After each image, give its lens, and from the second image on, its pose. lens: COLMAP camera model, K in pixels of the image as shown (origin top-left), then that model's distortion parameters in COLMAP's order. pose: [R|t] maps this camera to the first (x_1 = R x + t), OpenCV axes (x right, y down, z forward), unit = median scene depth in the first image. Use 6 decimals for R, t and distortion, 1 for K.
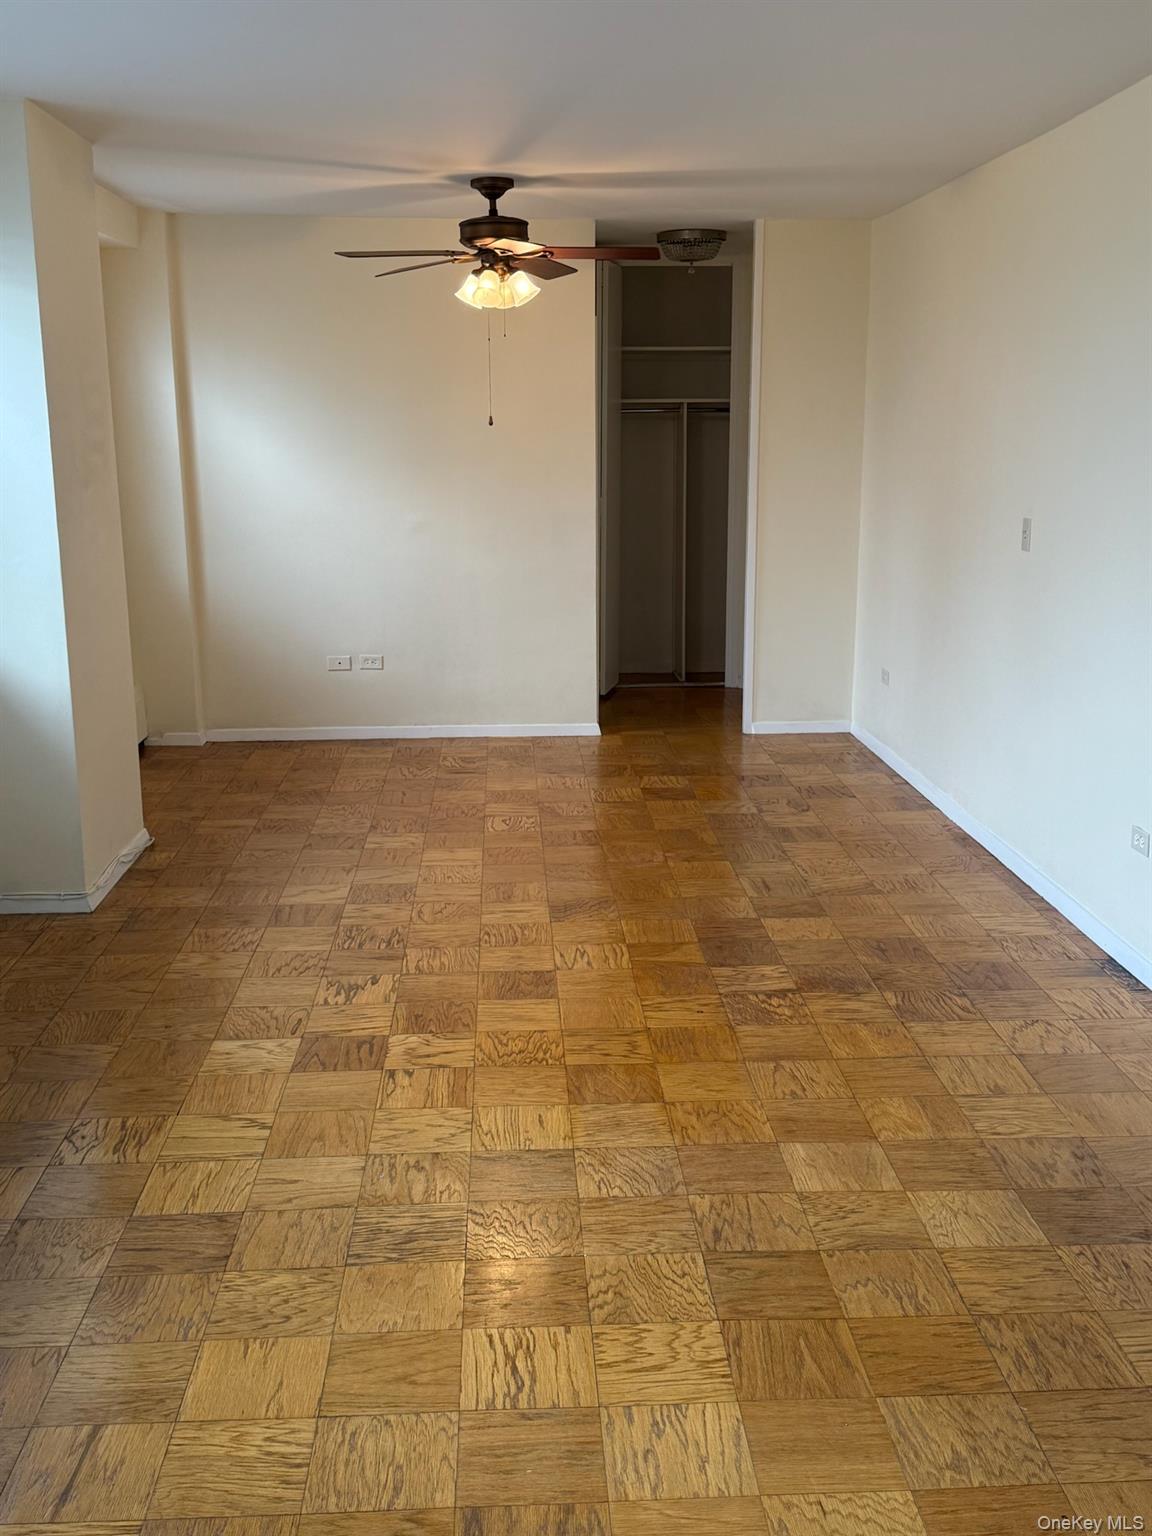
lens RADIAL K [[1545.9, 0, 578.5], [0, 1545.9, 765.2], [0, 0, 1]] dist [0.127370, -0.005806]
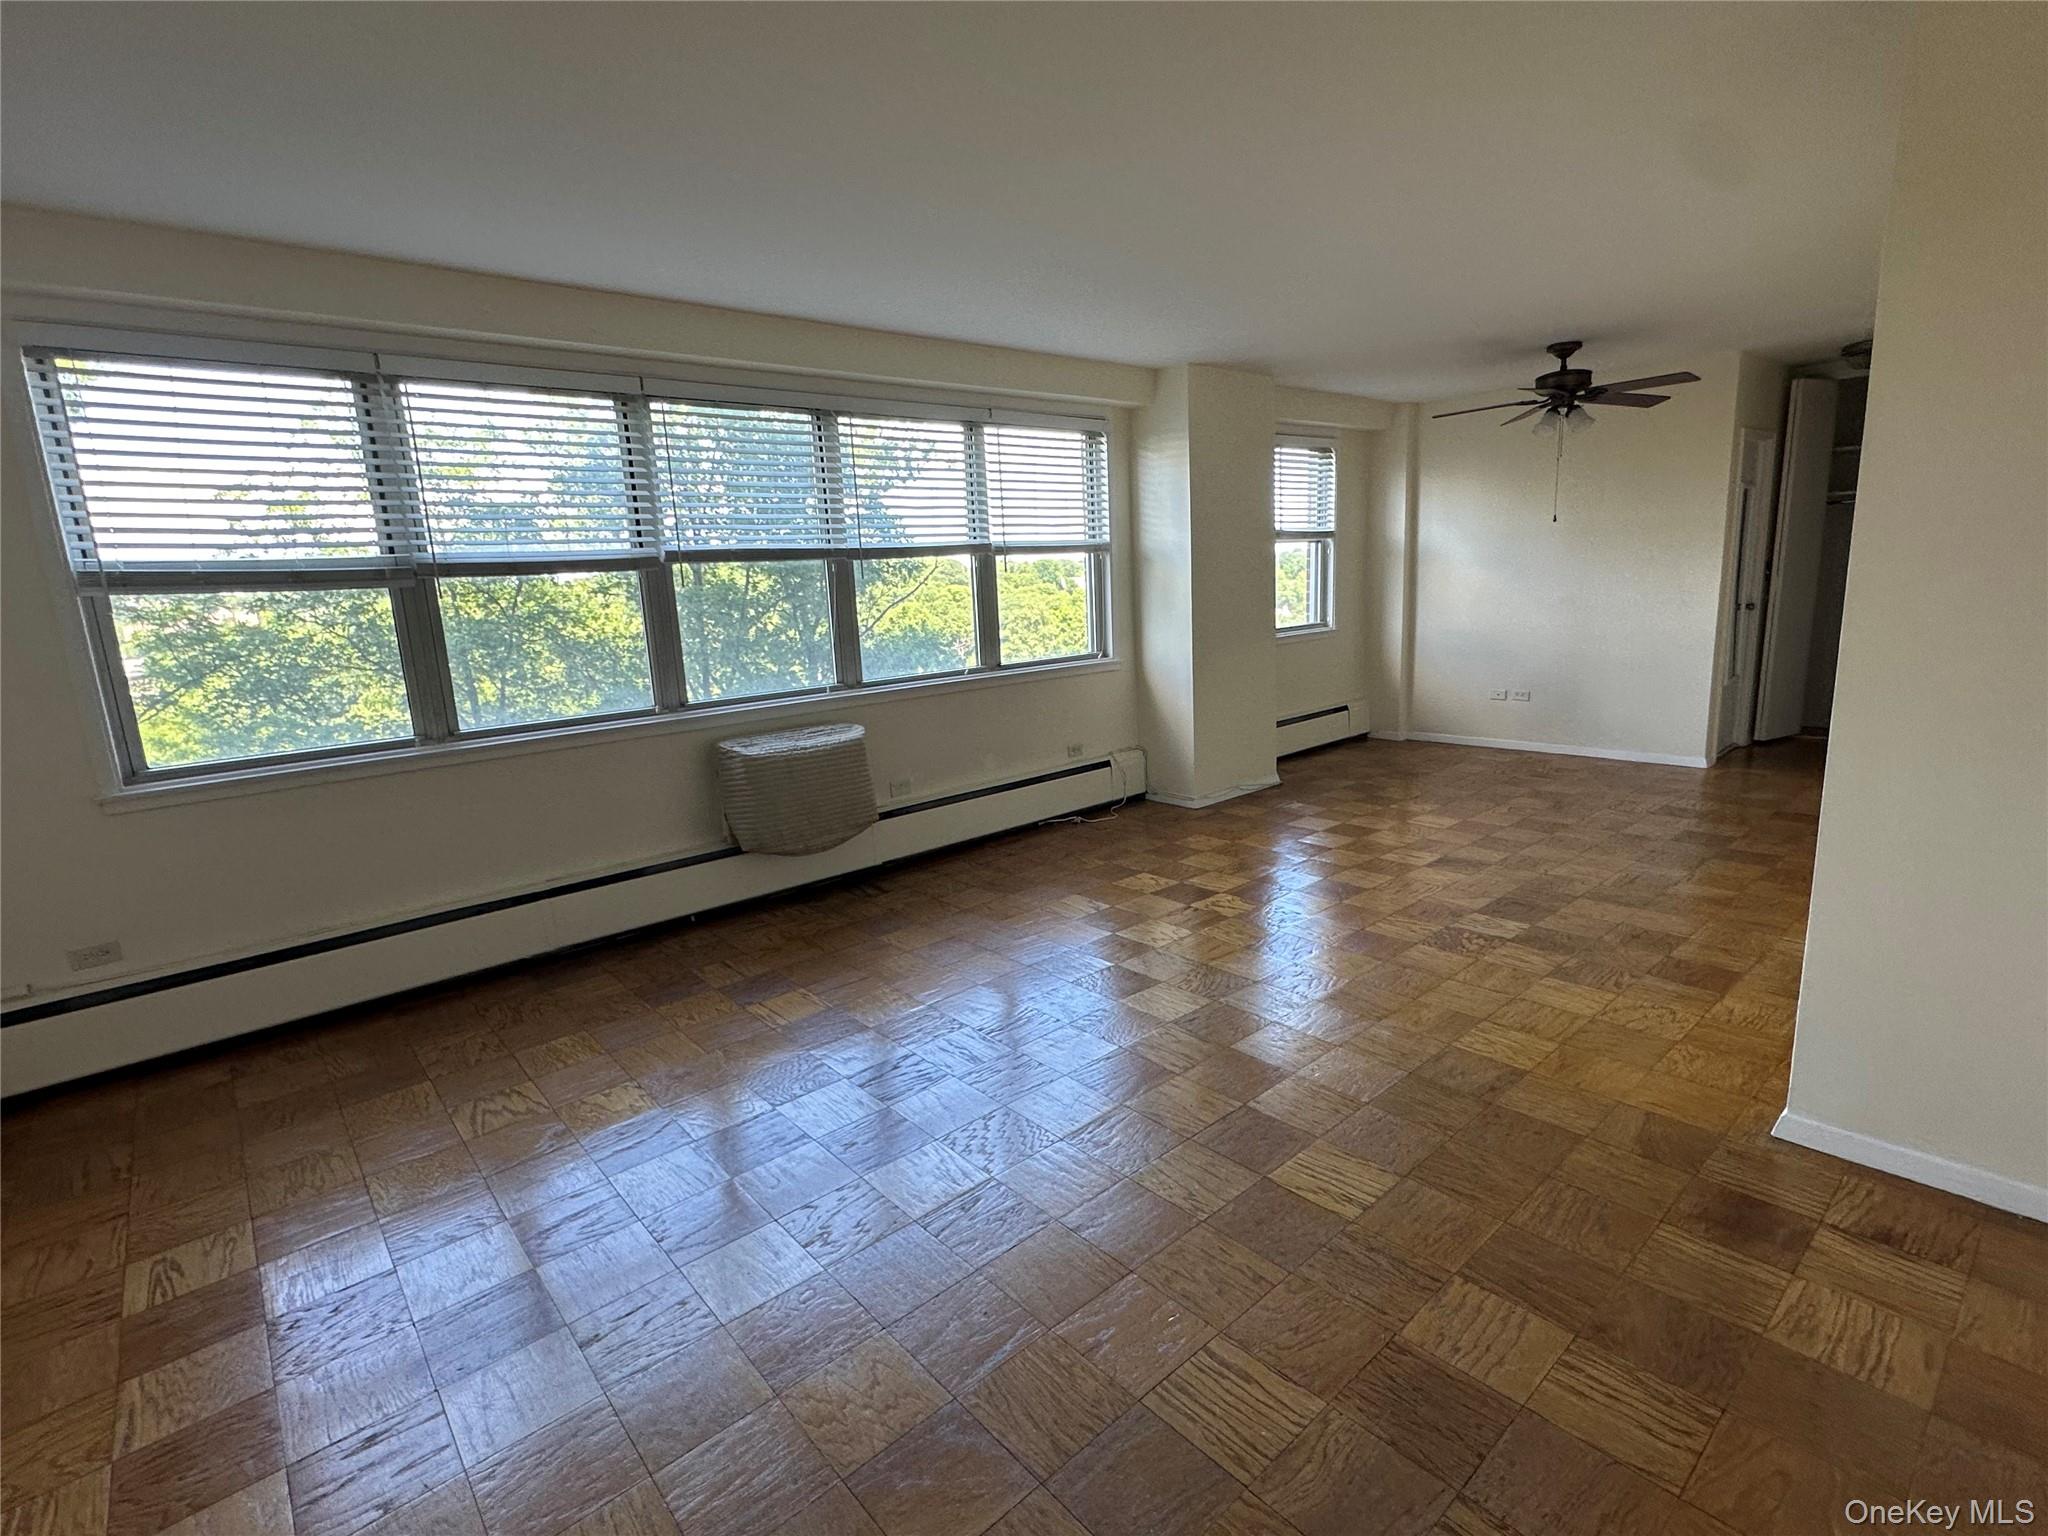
lens RADIAL K [[983.6, 0, 1021.0], [0, 983.6, 772.8], [0, 0, 1]] dist [-0.003839, 0.000442]
pose [[0.617857, 0.135277, -0.774567, 0.440582], [-0.129732, 0.989127, 0.069265, 0.001392], [0.775515, 0.057691, 0.628688, 0.132661]]
